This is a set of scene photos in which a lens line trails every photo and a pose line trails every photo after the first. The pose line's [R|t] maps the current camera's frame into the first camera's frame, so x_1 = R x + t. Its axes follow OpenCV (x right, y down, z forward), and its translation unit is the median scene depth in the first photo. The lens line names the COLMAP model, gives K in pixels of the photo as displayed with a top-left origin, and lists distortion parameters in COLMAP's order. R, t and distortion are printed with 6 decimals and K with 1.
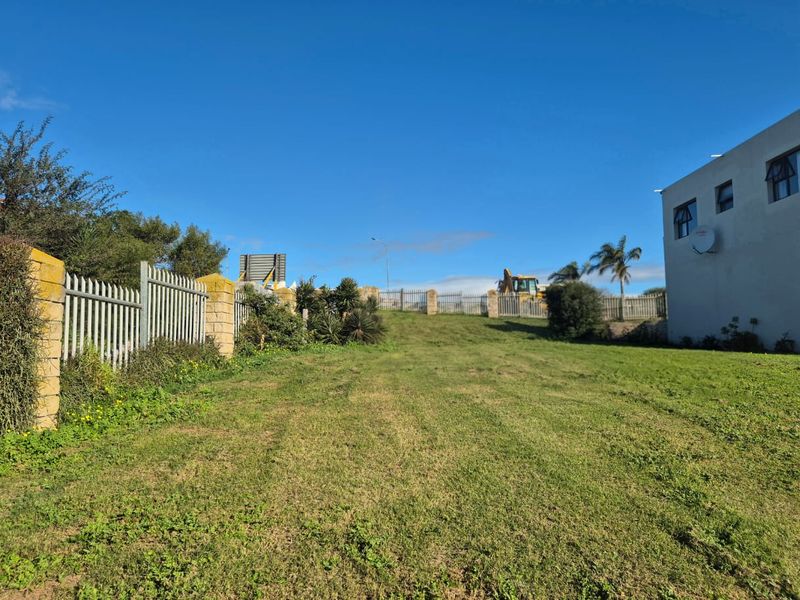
lens RADIAL K [[583.0, 0, 403.7], [0, 583.0, 299.3], [0, 0, 1]] dist [0.061224, -0.020407]
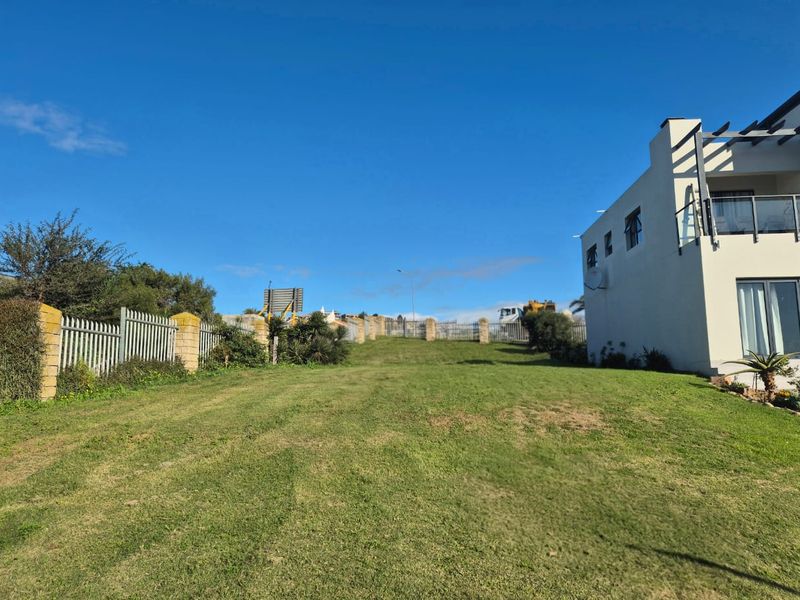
lens RADIAL K [[579.4, 0, 406.4], [0, 579.4, 307.0], [0, 0, 1]] dist [0.051356, -0.006962]
pose [[0.995758, -0.010509, -0.091414, 0.246784], [0.007499, 0.999420, -0.033207, -0.004117], [0.091710, 0.032381, 0.995259, -0.263024]]
